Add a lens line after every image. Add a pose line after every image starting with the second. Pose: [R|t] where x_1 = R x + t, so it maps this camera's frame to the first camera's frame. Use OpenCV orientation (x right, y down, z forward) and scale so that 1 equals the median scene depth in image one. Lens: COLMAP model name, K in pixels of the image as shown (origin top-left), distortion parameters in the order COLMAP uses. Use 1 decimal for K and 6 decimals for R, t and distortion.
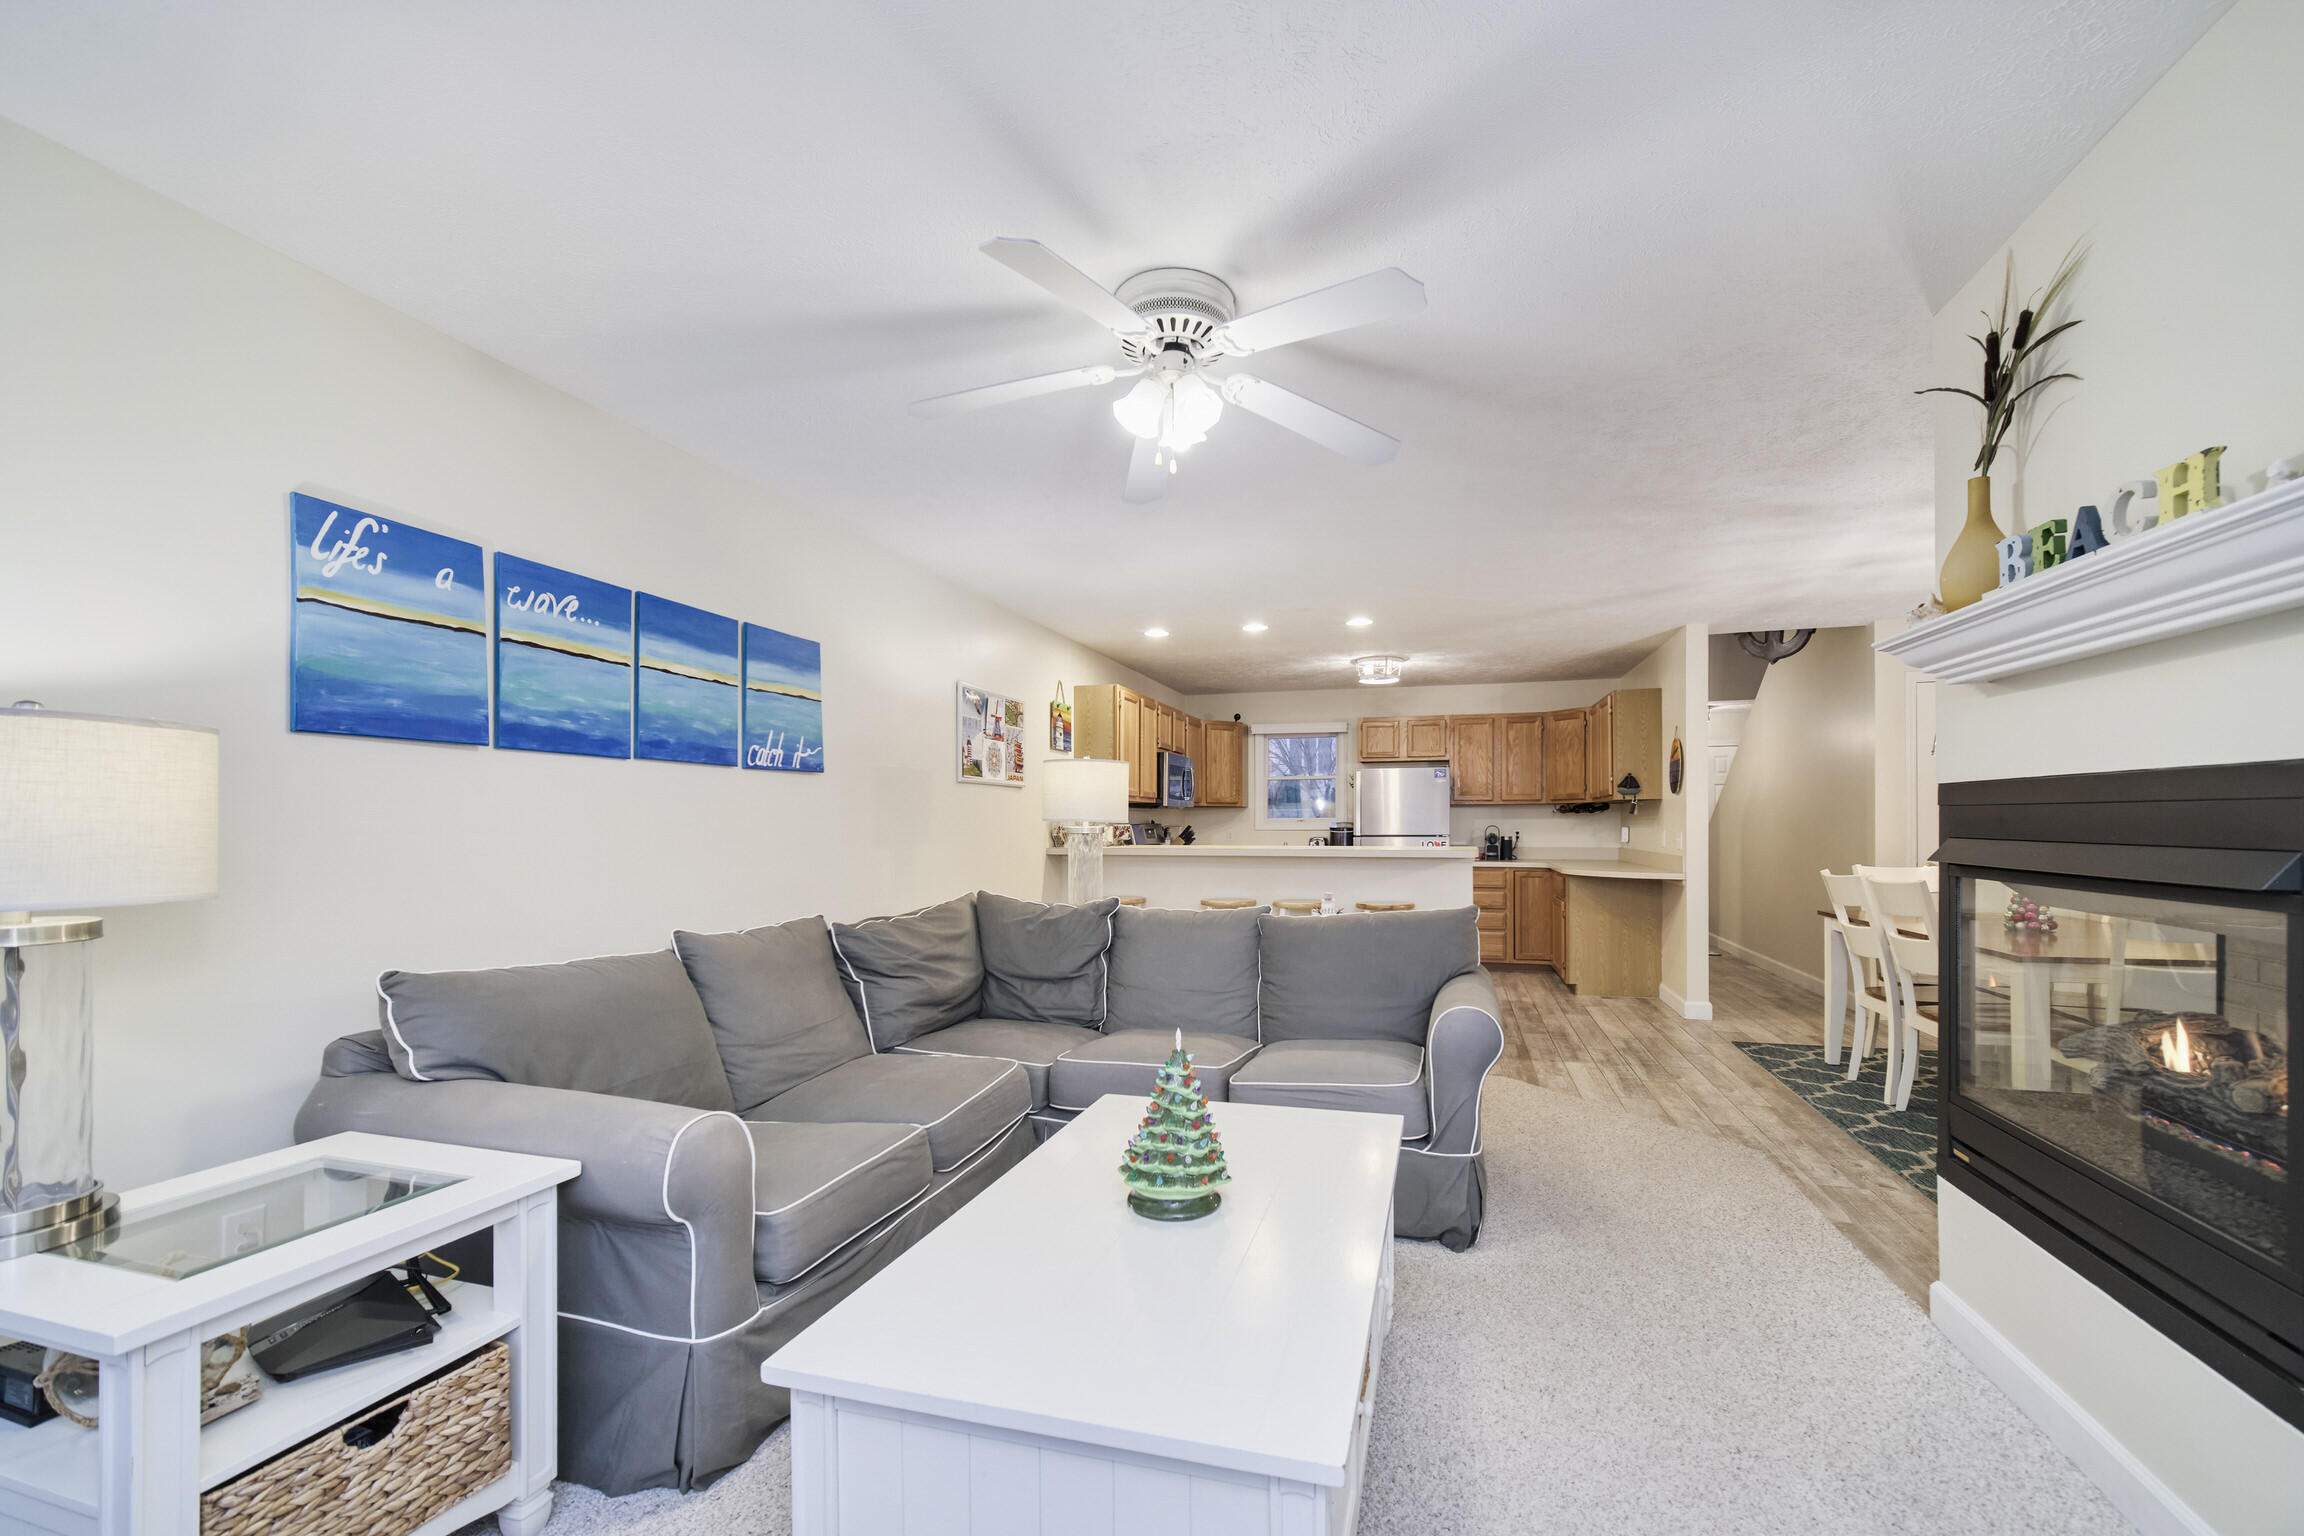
lens RADIAL K [[955.4, 0, 1132.0], [0, 955.4, 821.2], [0, 0, 1]] dist [-0.000463, -0.000293]
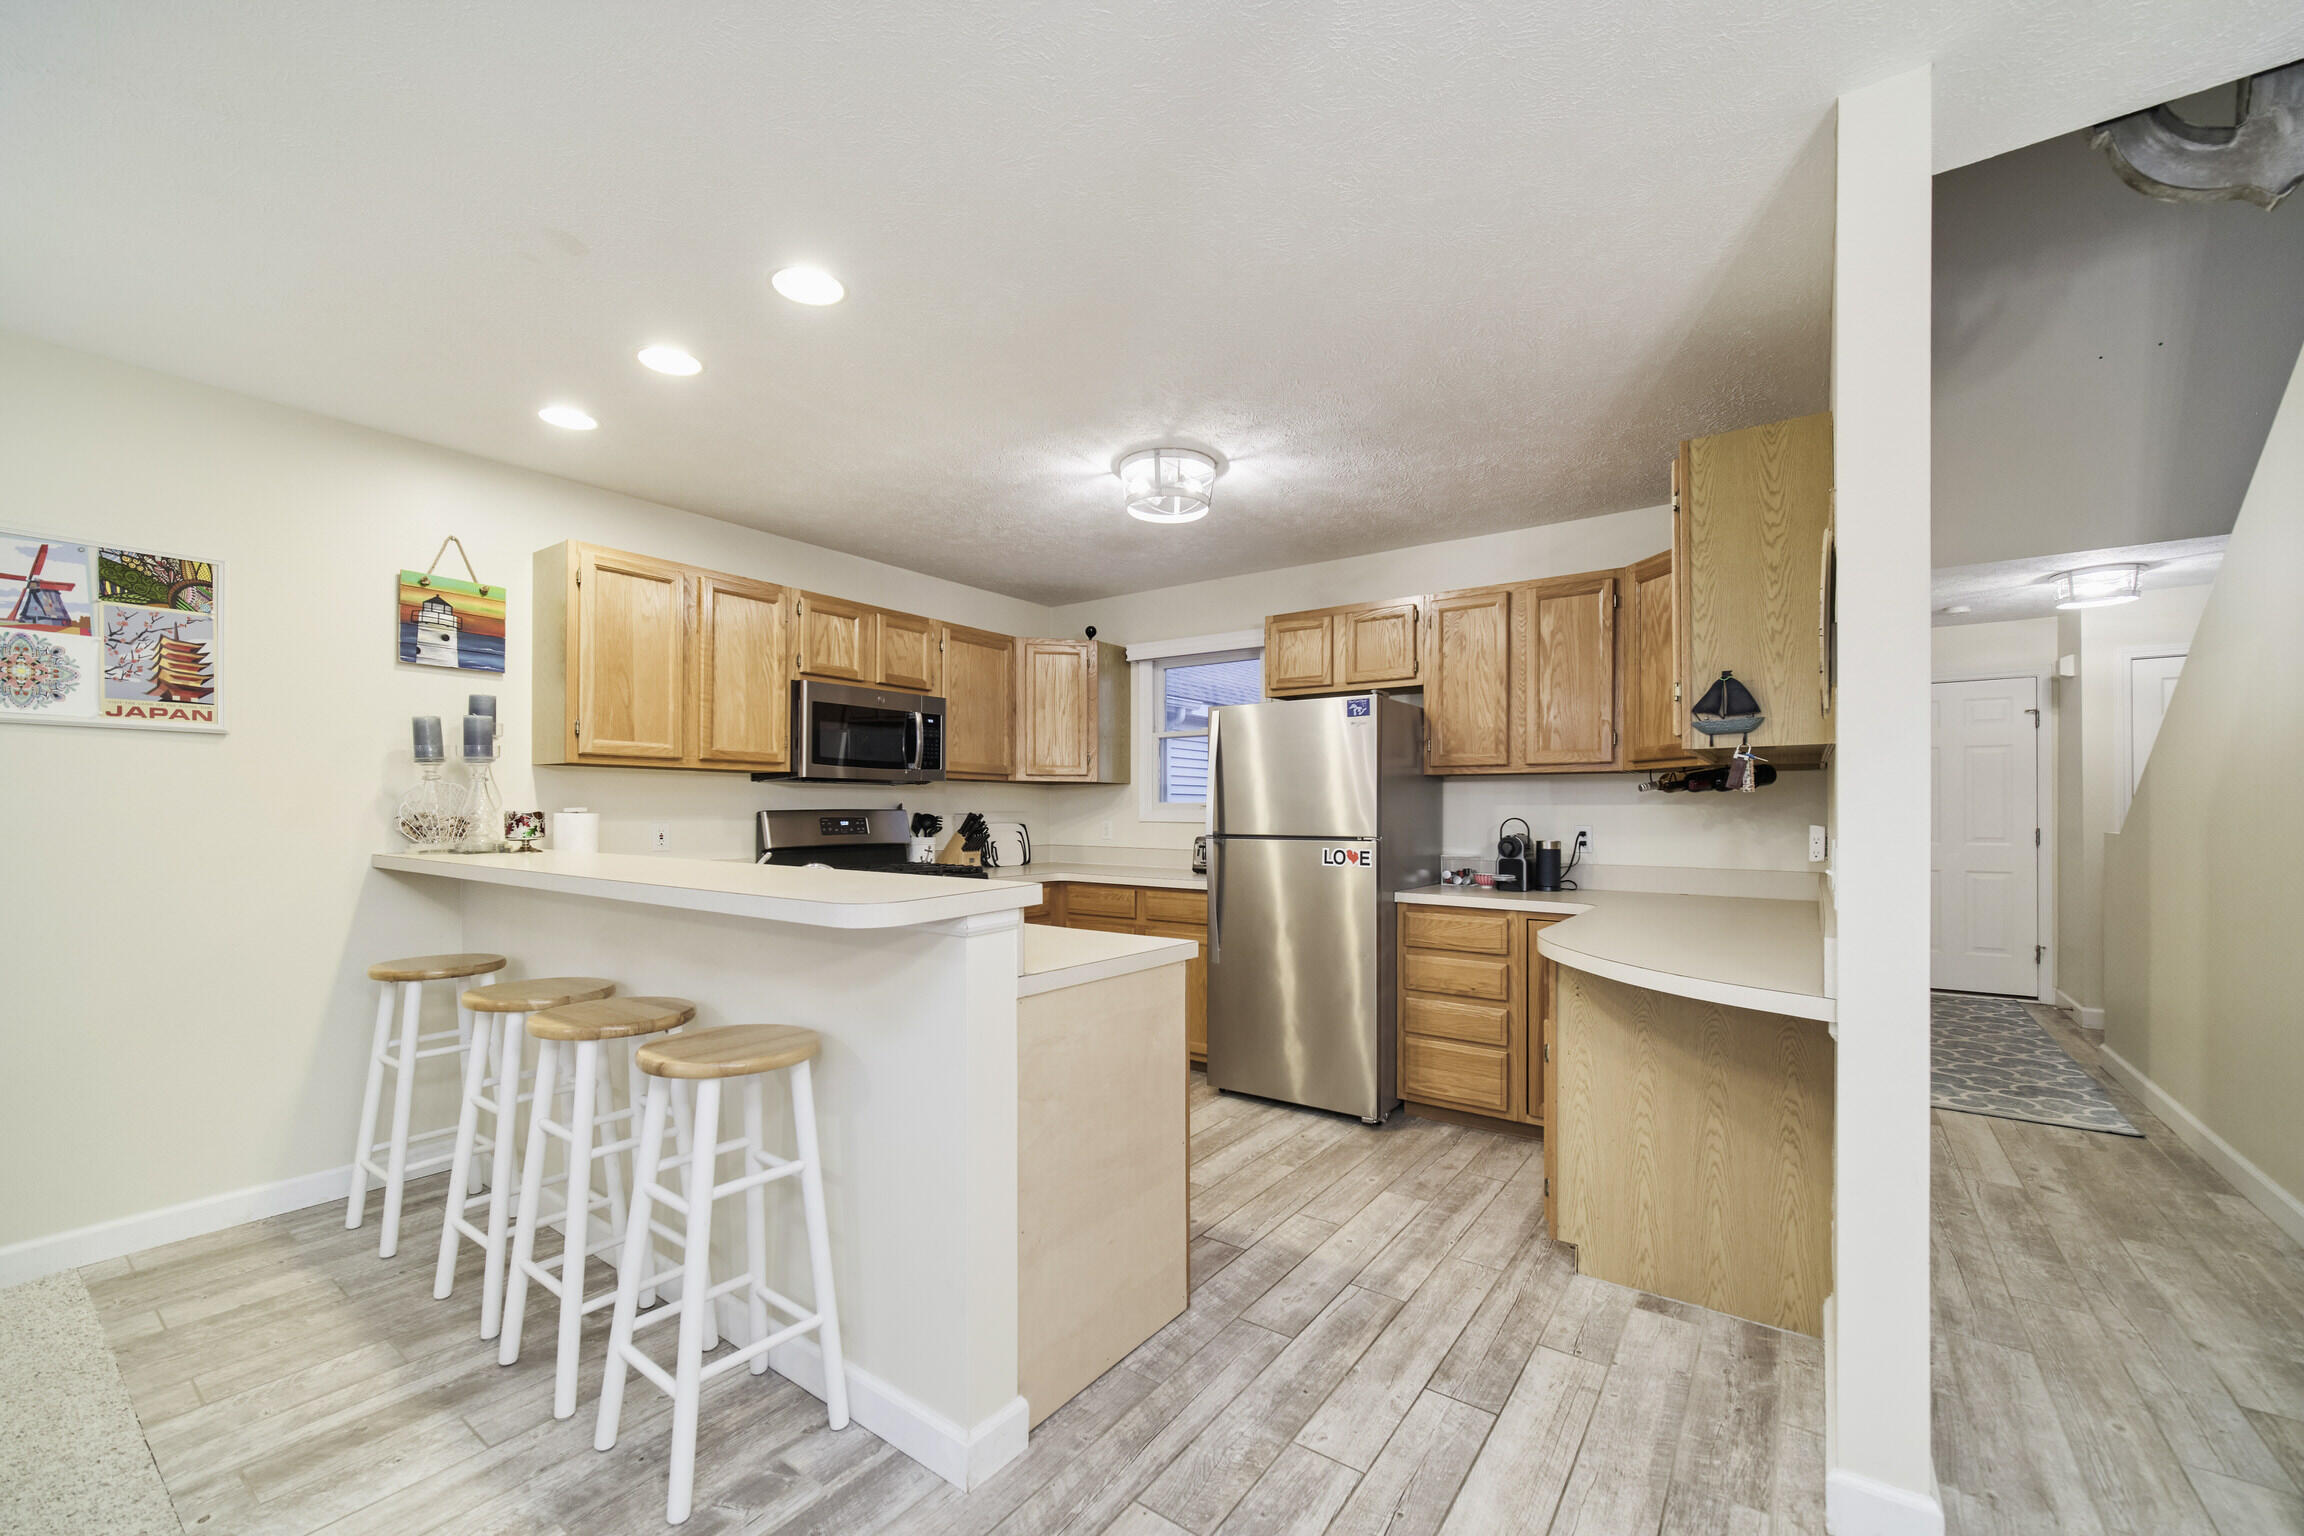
lens RADIAL K [[913.5, 0, 1145.4], [0, 913.5, 809.9], [0, 0, 1]] dist [-0.001697, 0.000307]
pose [[0.945529, 0.006115, -0.325481, 0.418821], [-0.005602, 0.999981, 0.002514, 0.000236], [0.325490, -0.000553, 0.945545, 0.603702]]
